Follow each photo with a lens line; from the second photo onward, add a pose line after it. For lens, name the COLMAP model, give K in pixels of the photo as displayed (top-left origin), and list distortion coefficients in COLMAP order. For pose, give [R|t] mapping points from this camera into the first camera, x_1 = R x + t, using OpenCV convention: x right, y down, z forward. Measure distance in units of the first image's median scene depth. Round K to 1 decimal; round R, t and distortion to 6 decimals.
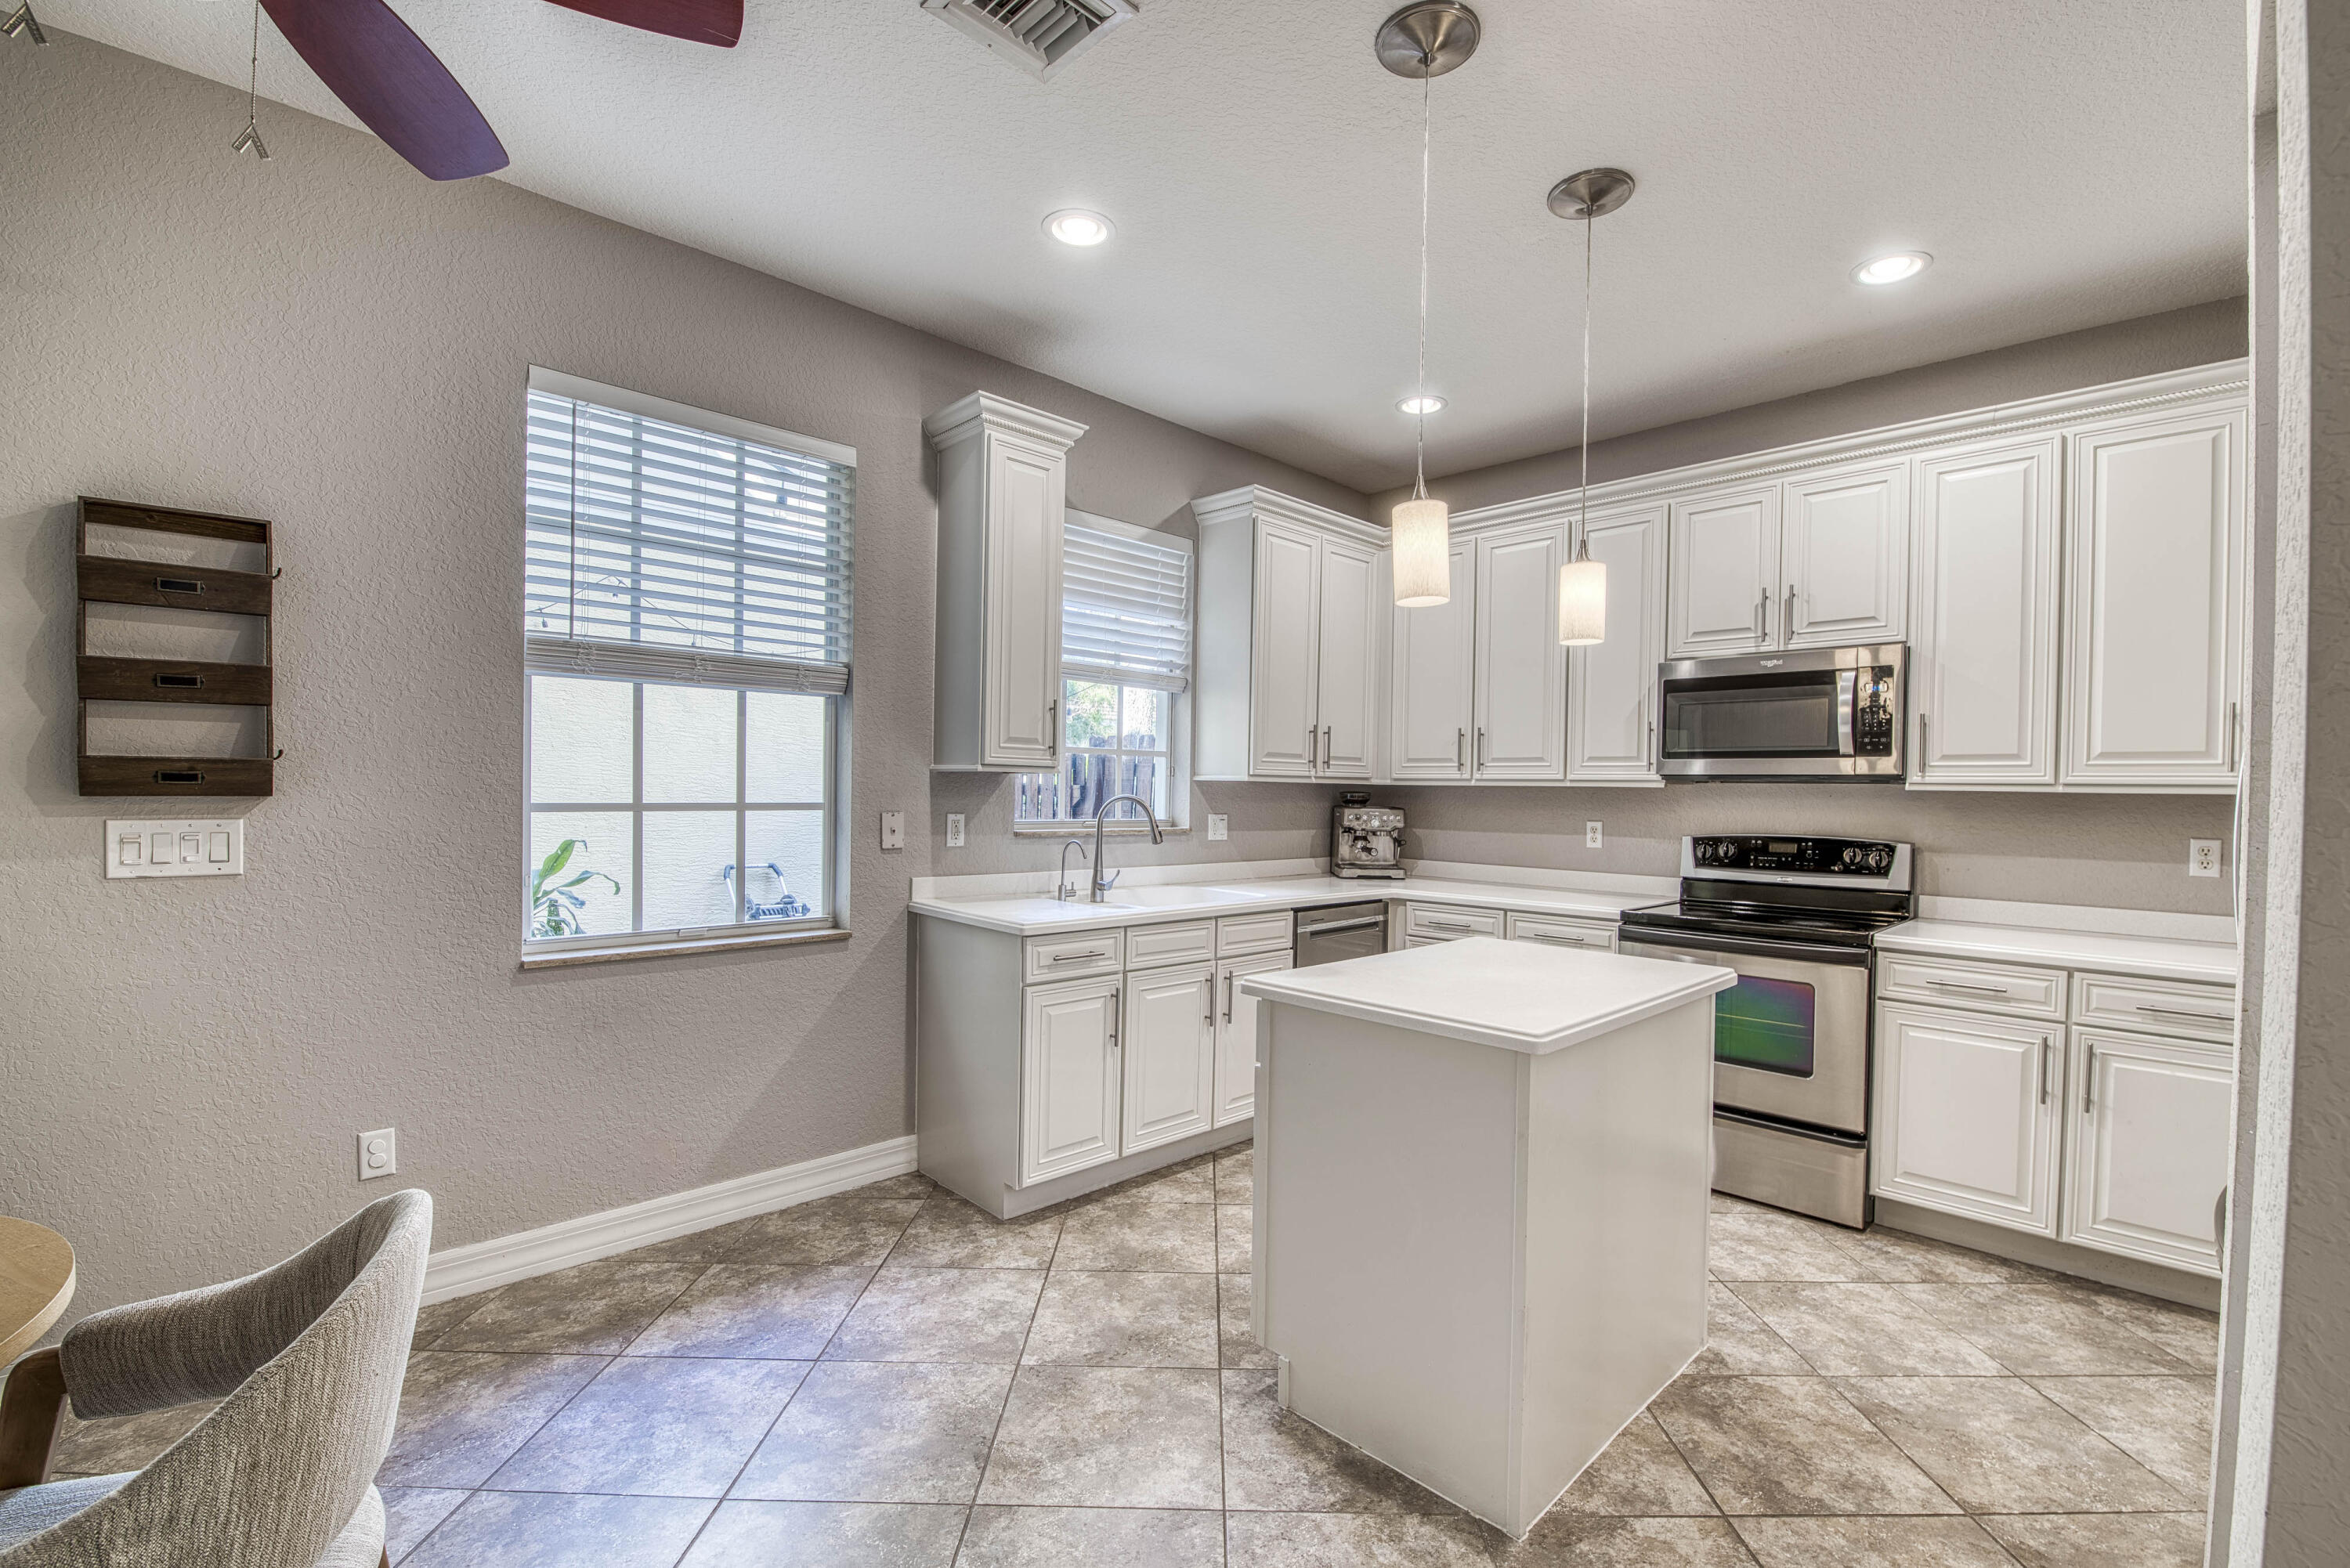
lens RADIAL K [[1009.5, 0, 1202.6], [0, 1009.5, 806.4], [0, 0, 1]] dist [-0.002851, -0.010600]
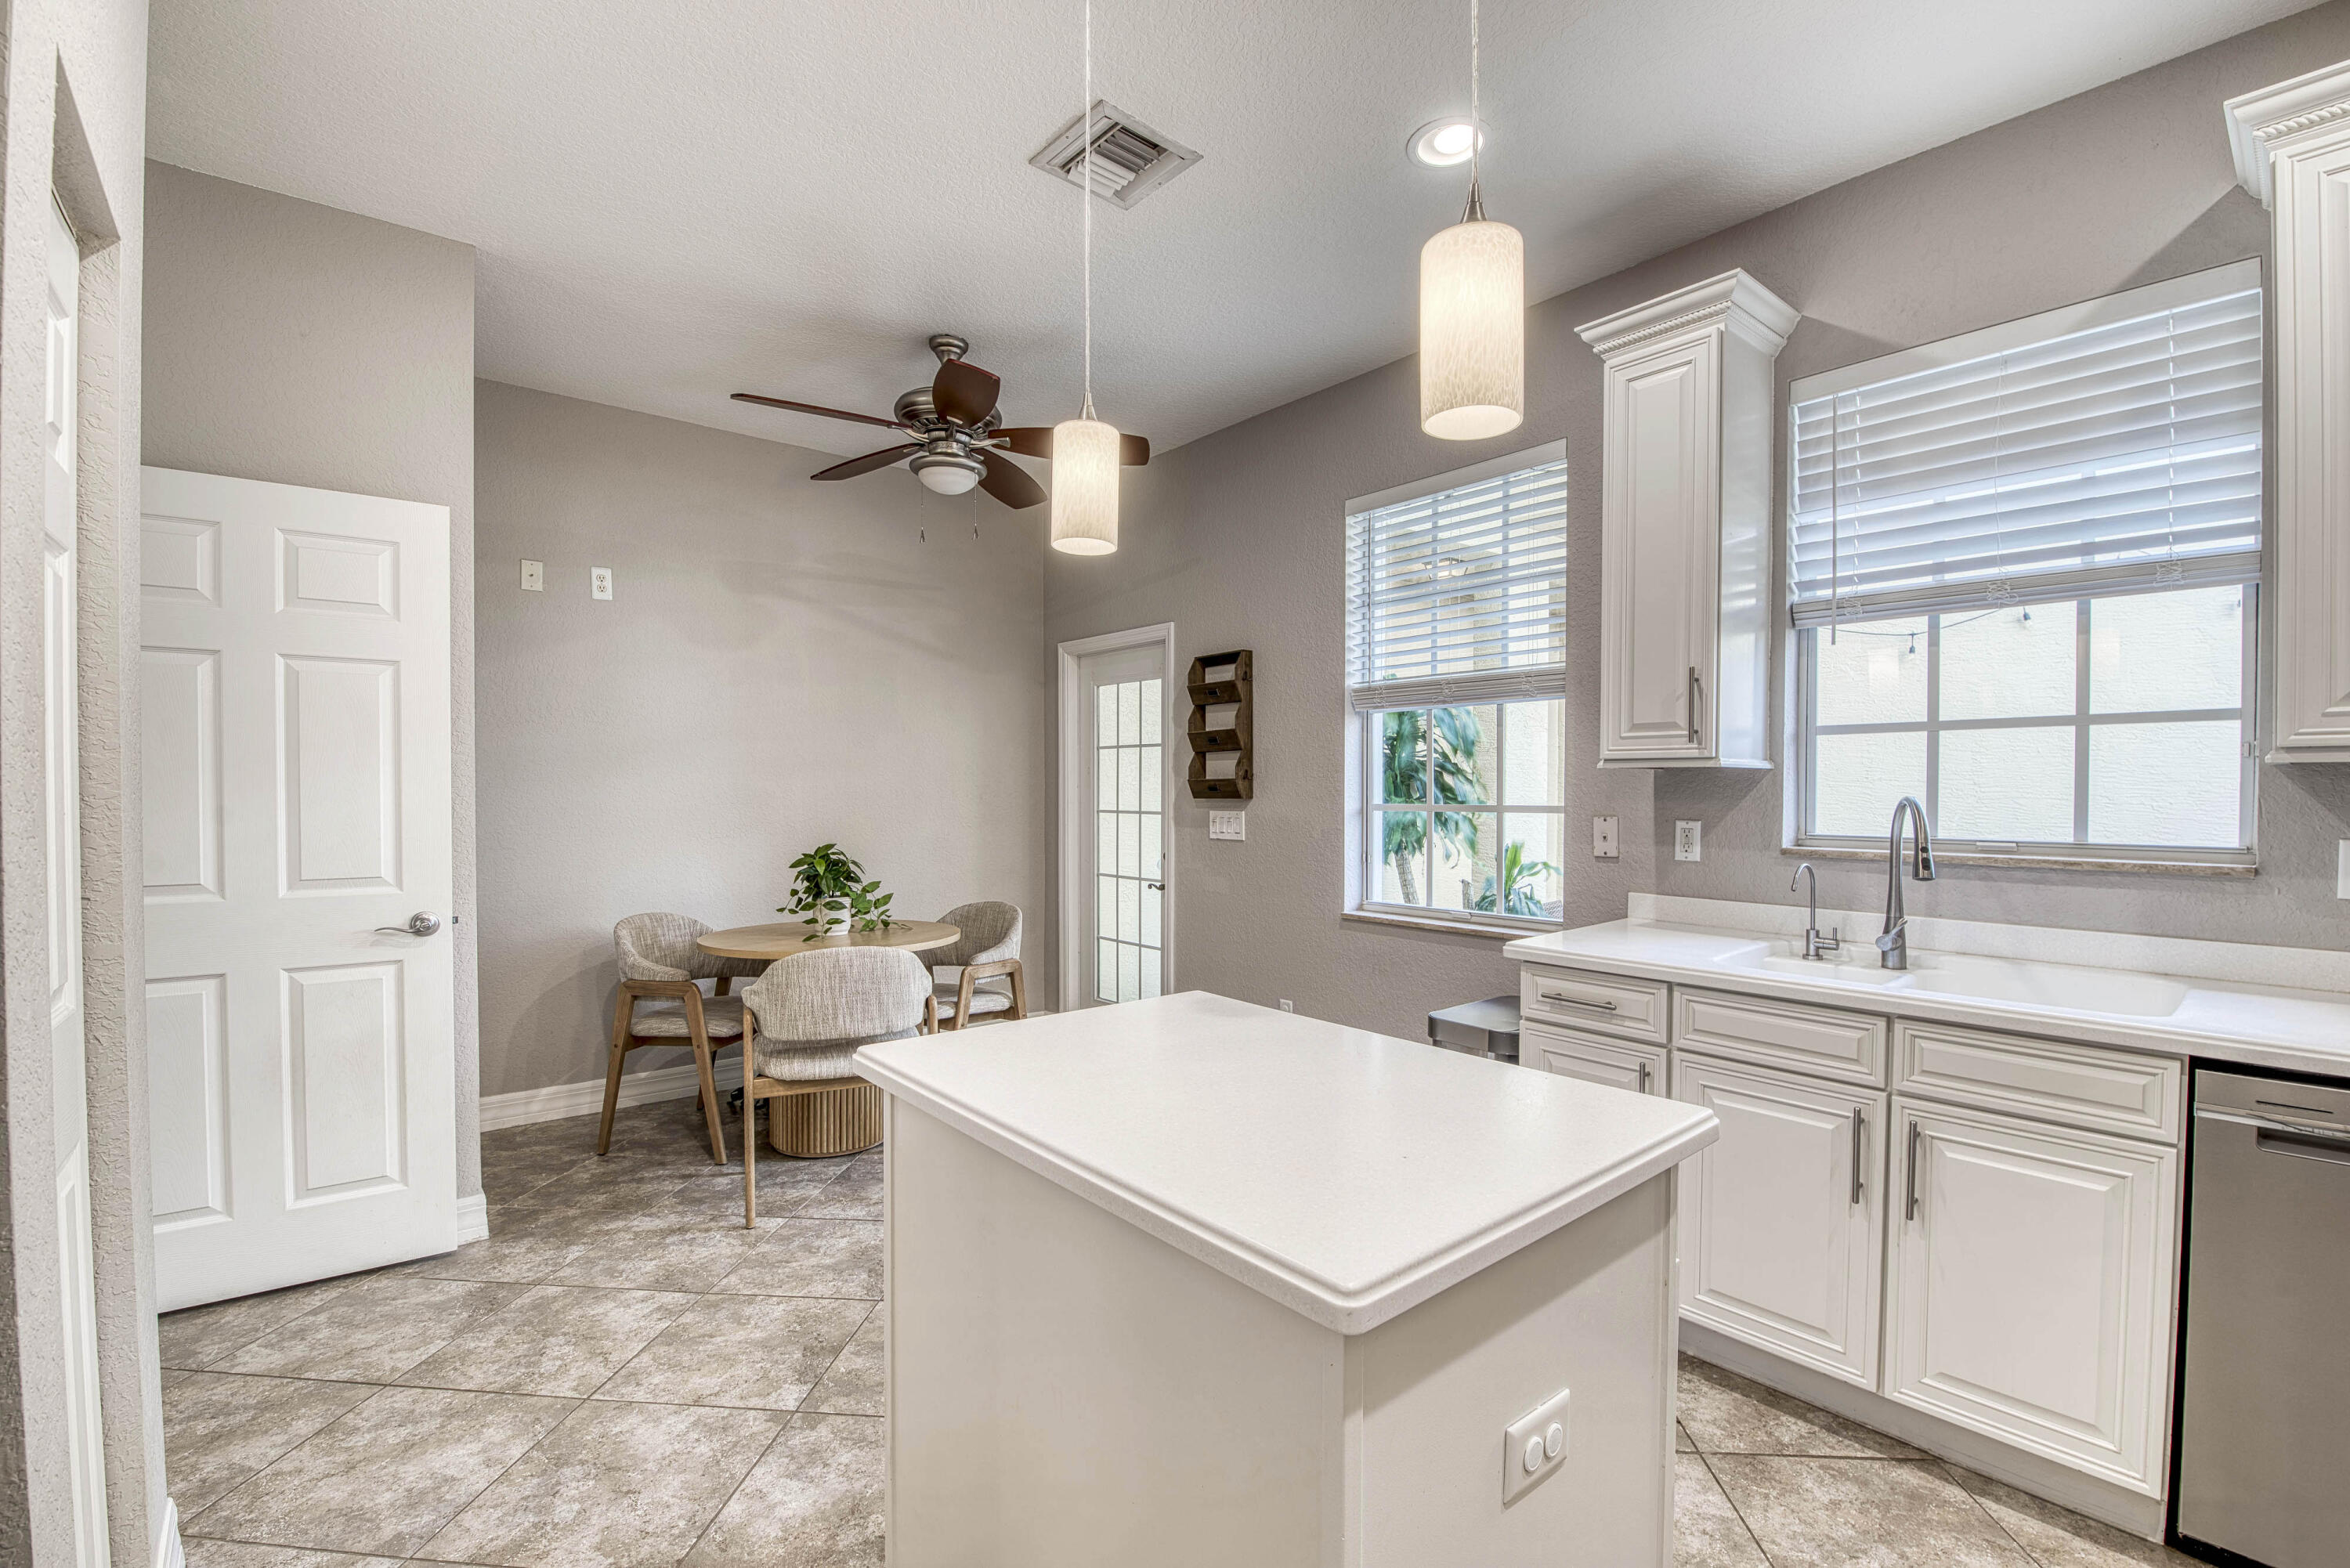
lens RADIAL K [[1009.5, 0, 1202.6], [0, 1009.5, 806.4], [0, 0, 1]] dist [-0.002851, -0.010600]
pose [[-0.064595, 0.000090, -0.997912, 0.657336], [-0.018227, 0.999833, 0.001270, 0.002048], [0.997745, 0.018271, -0.064582, 0.740725]]
